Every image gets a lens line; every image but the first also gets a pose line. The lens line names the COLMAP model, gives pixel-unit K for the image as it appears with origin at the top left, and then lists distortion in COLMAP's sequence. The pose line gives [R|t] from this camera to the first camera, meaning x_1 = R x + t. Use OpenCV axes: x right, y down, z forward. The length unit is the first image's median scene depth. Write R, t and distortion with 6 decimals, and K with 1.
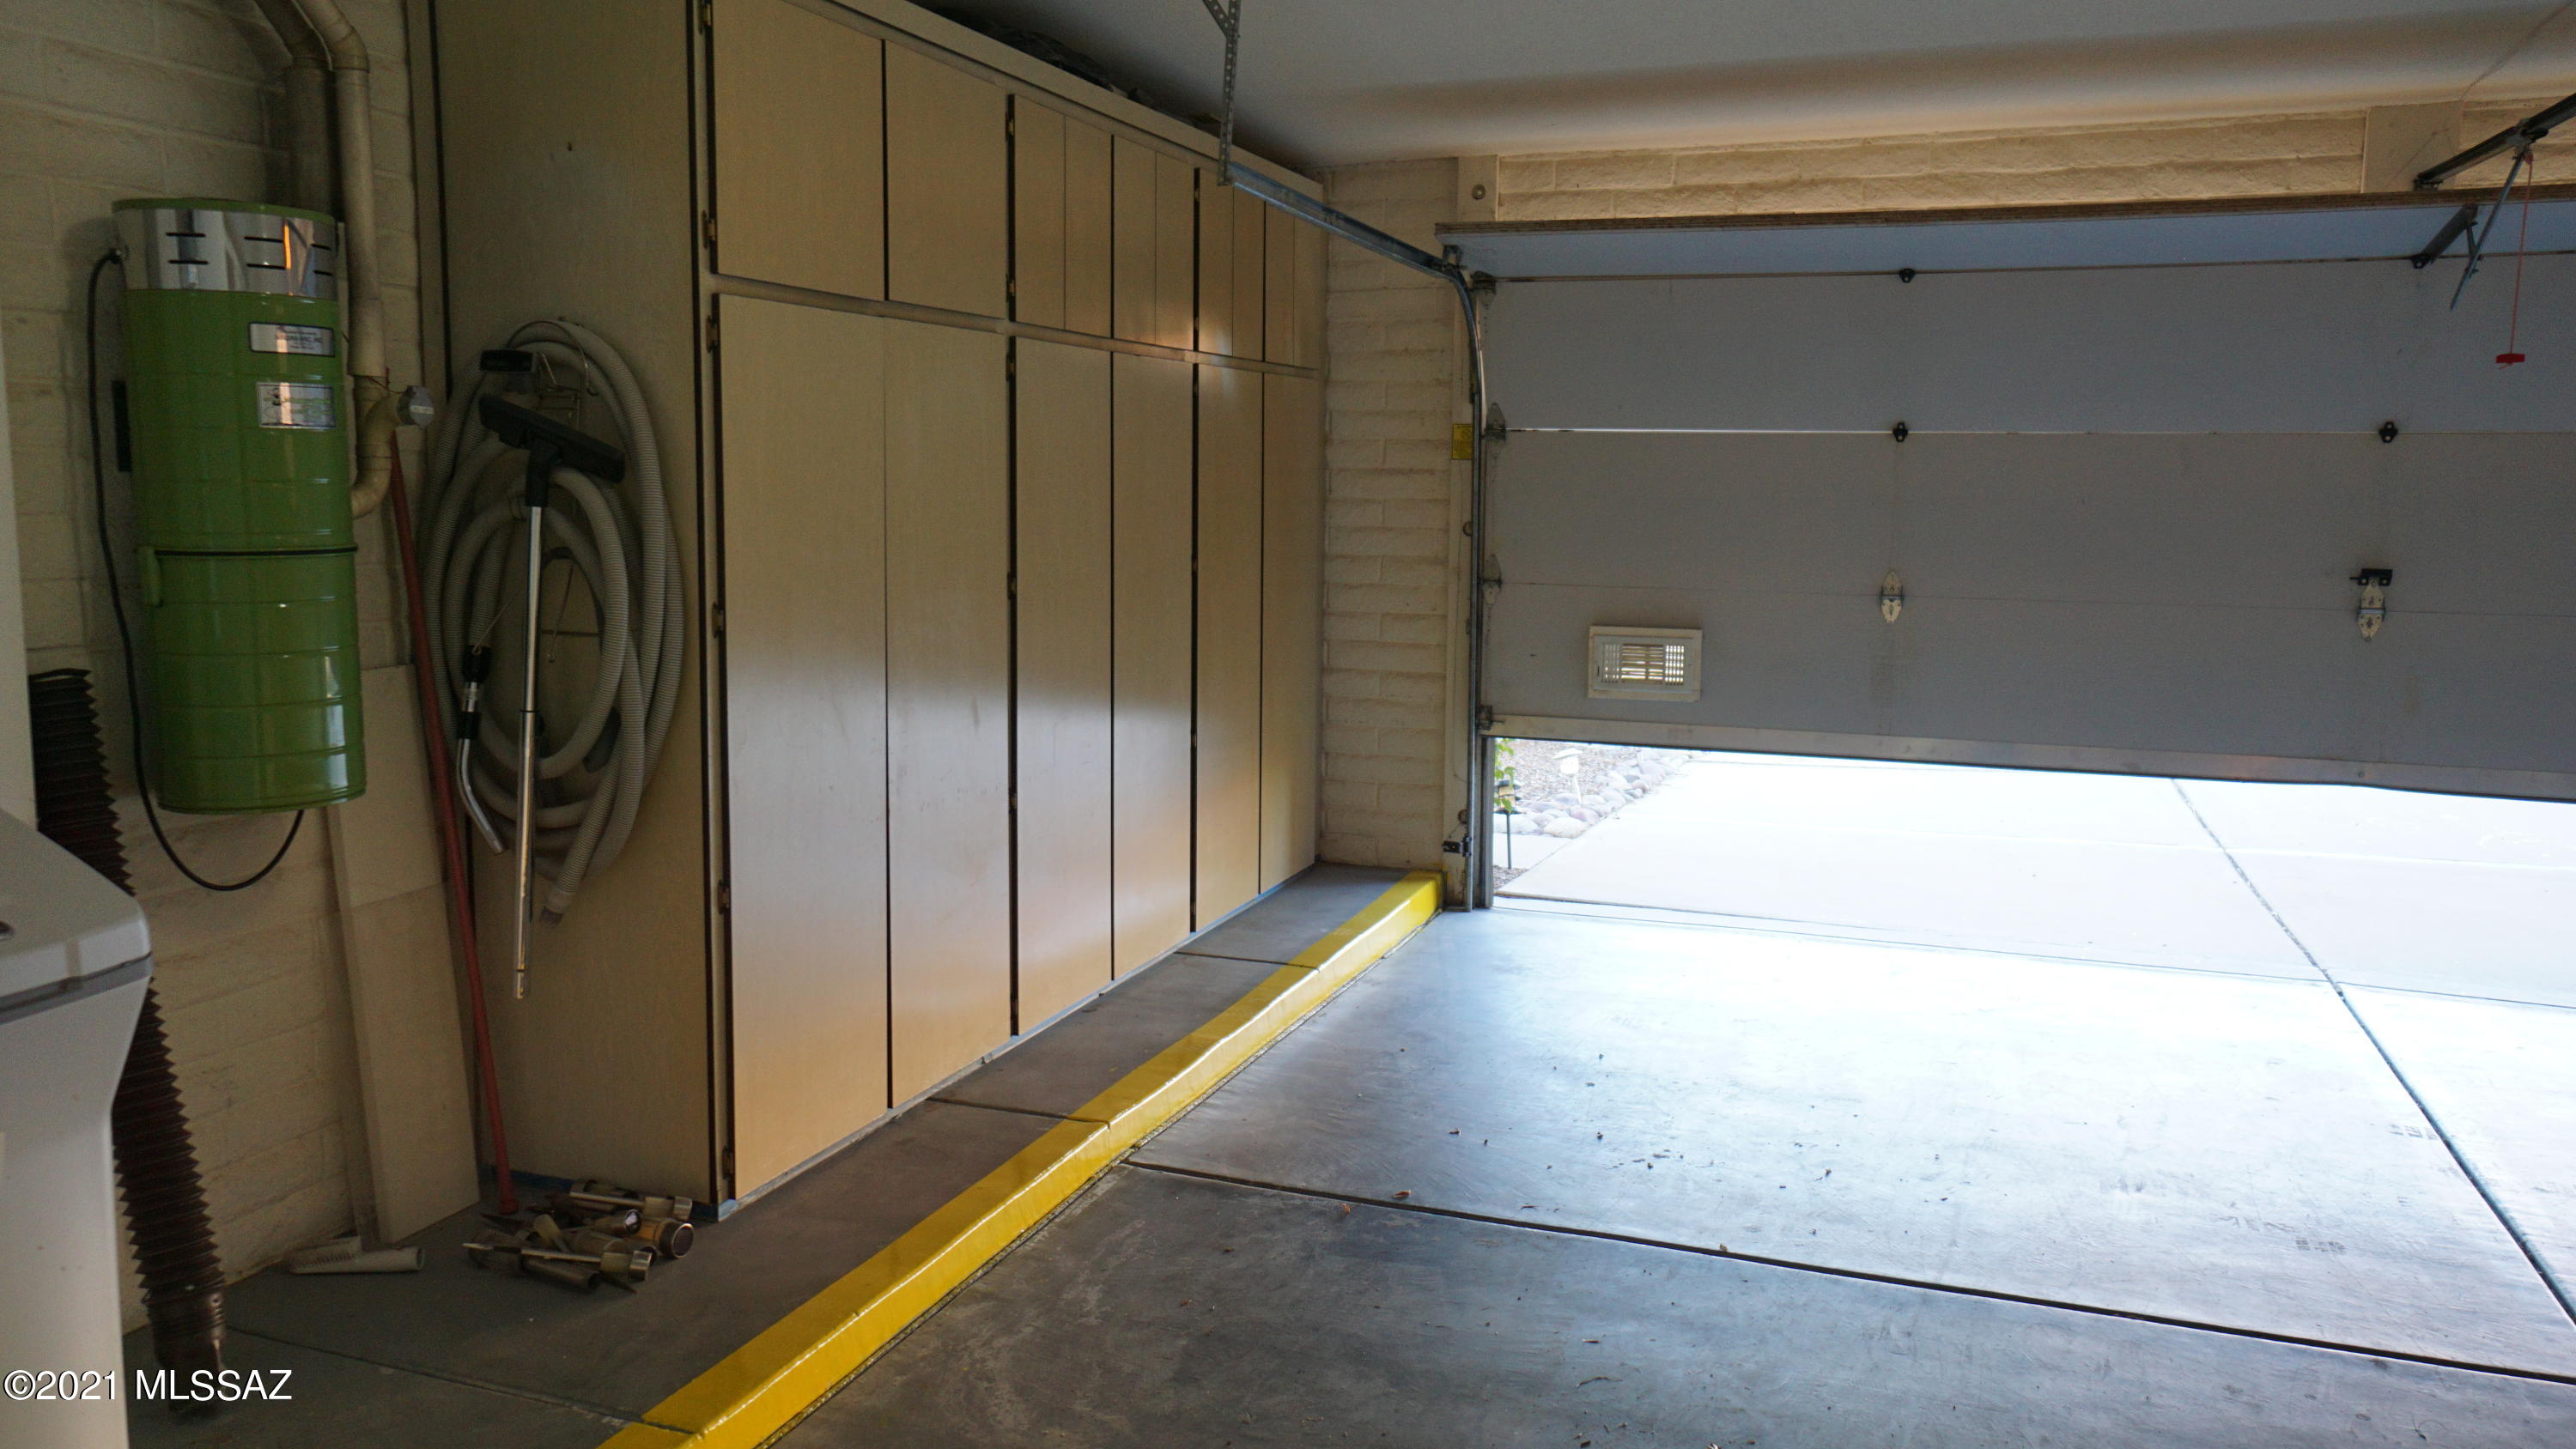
lens RADIAL K [[1926.2, 0, 1261.9], [0, 1926.2, 708.2], [0, 0, 1]] dist [0.020883, 0.038829]
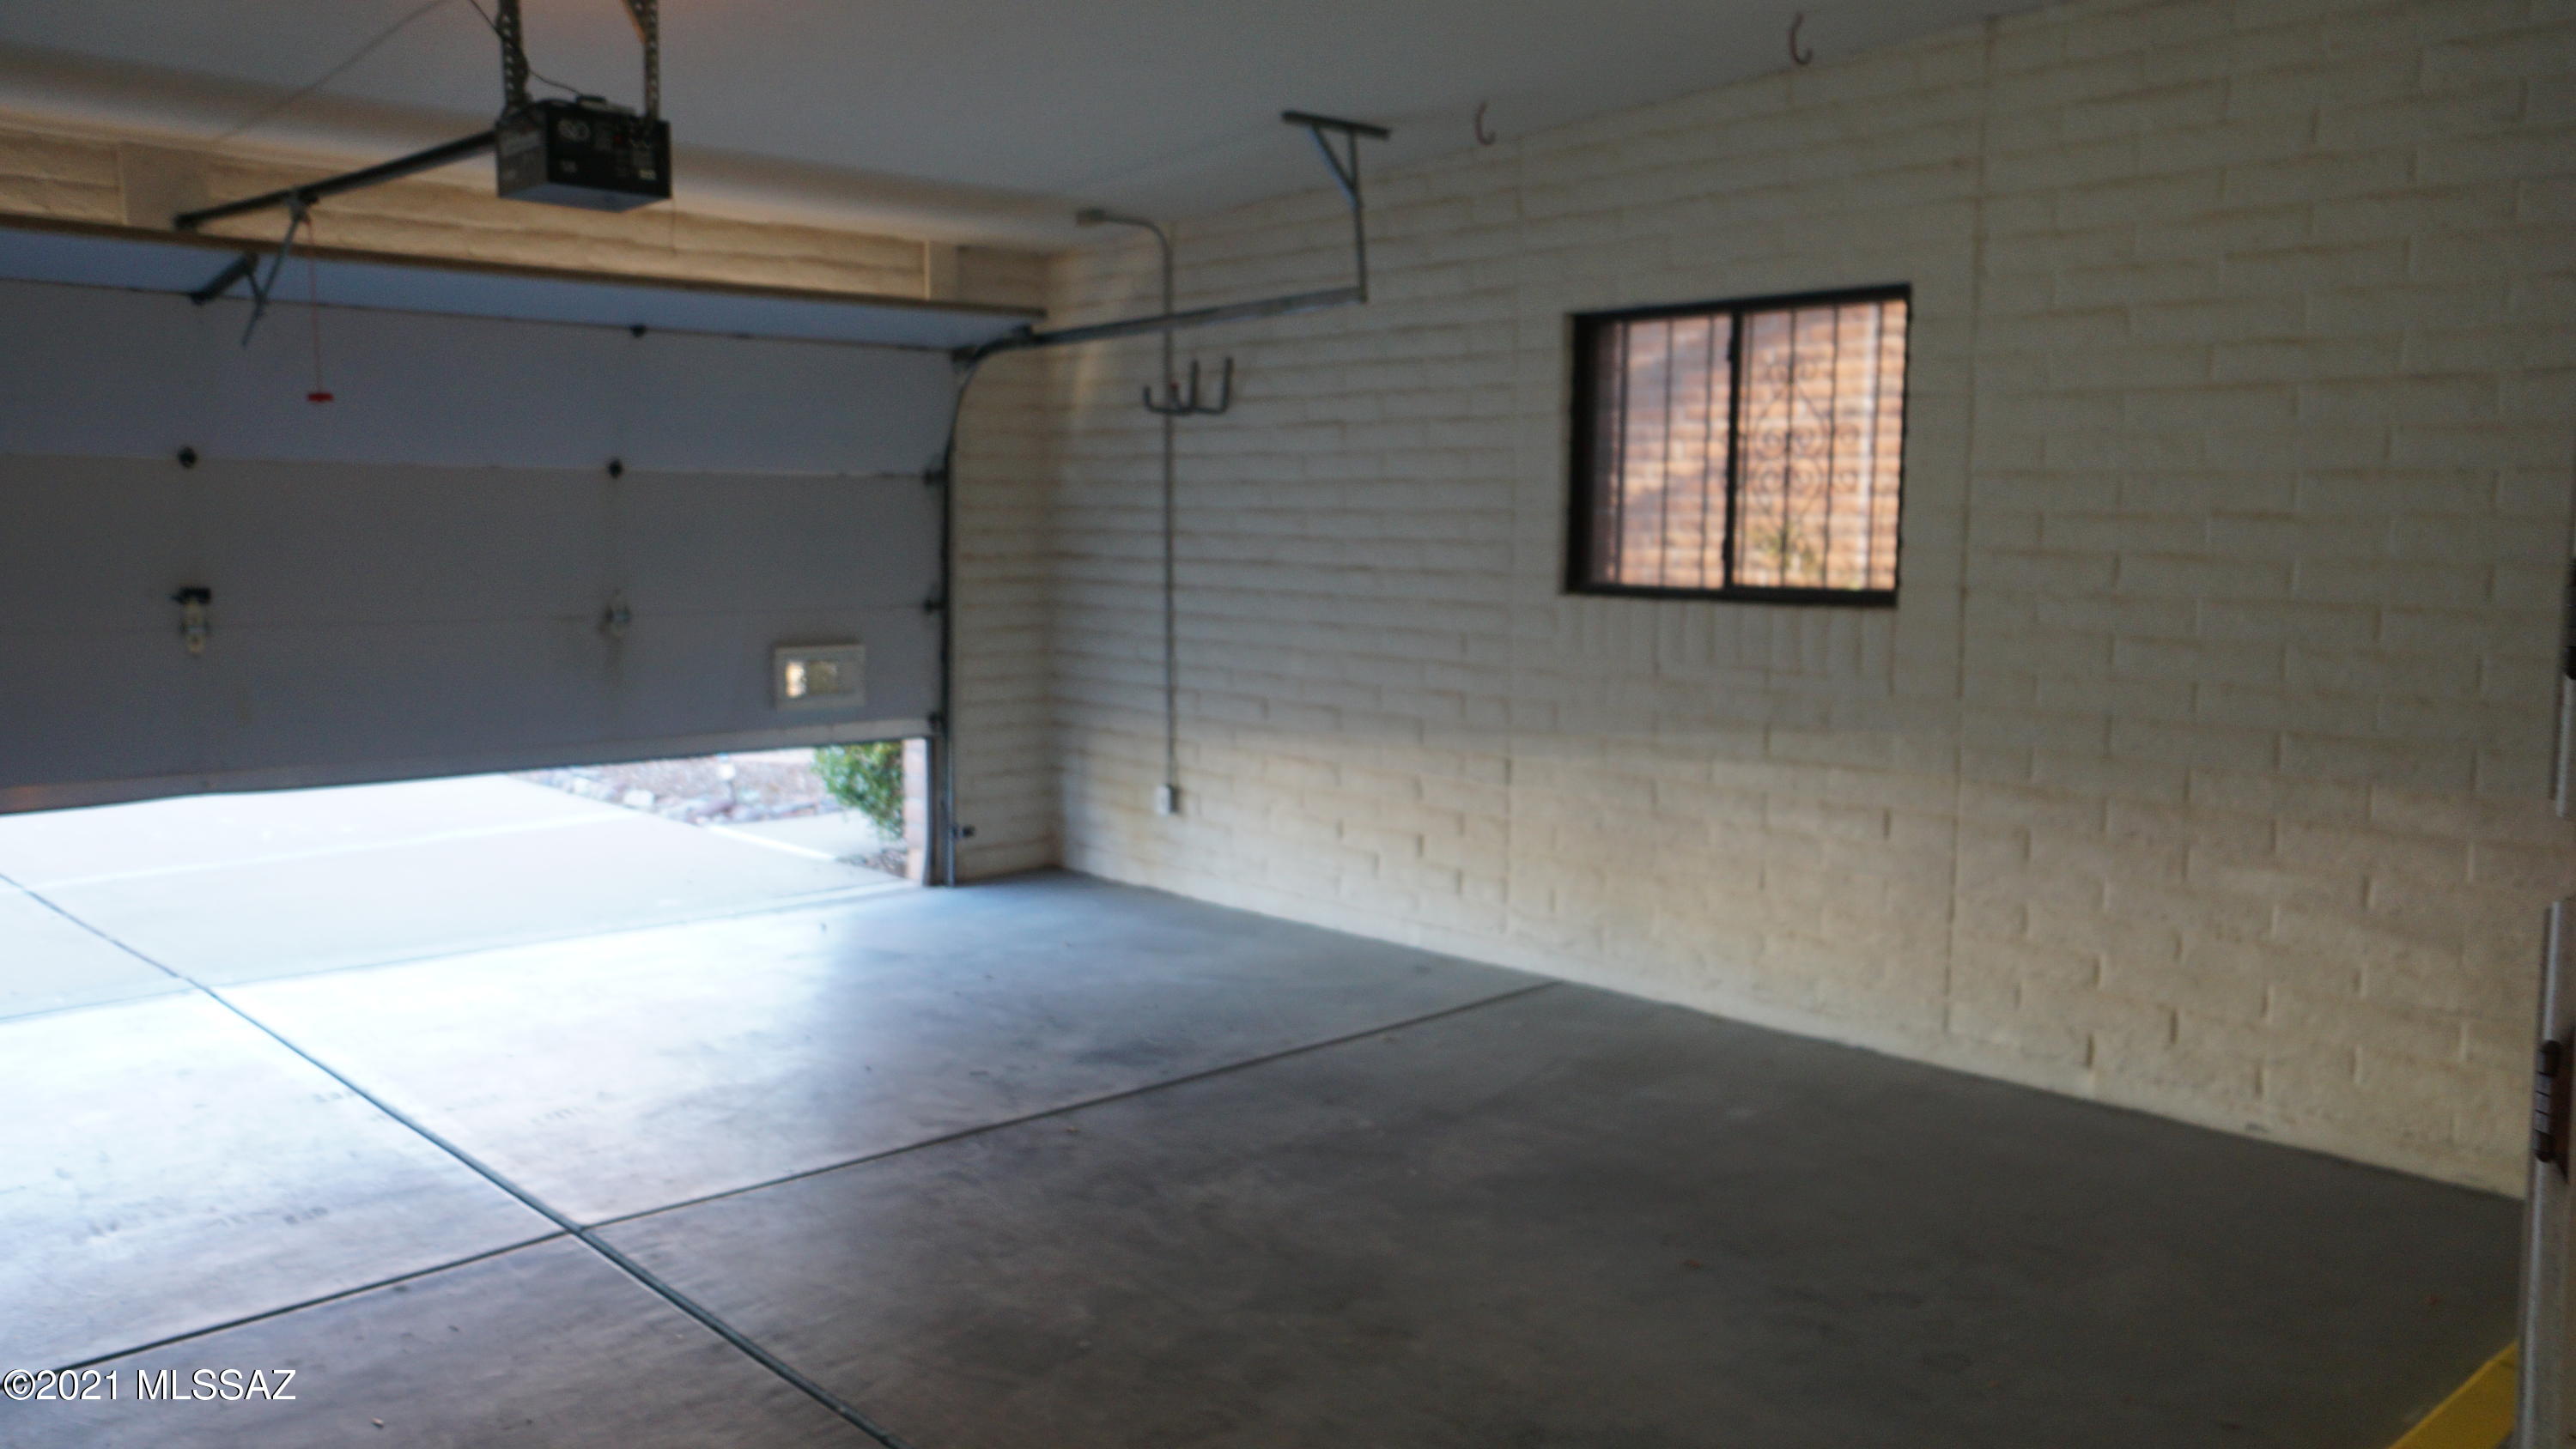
lens RADIAL K [[1926.2, 0, 1261.9], [0, 1926.2, 708.2], [0, 0, 1]] dist [0.020883, 0.038829]
pose [[0.456413, -0.094842, 0.884699, -0.130205], [0.106338, 0.992991, 0.051592, -0.000848], [-0.883391, 0.070530, 0.463299, 0.018024]]
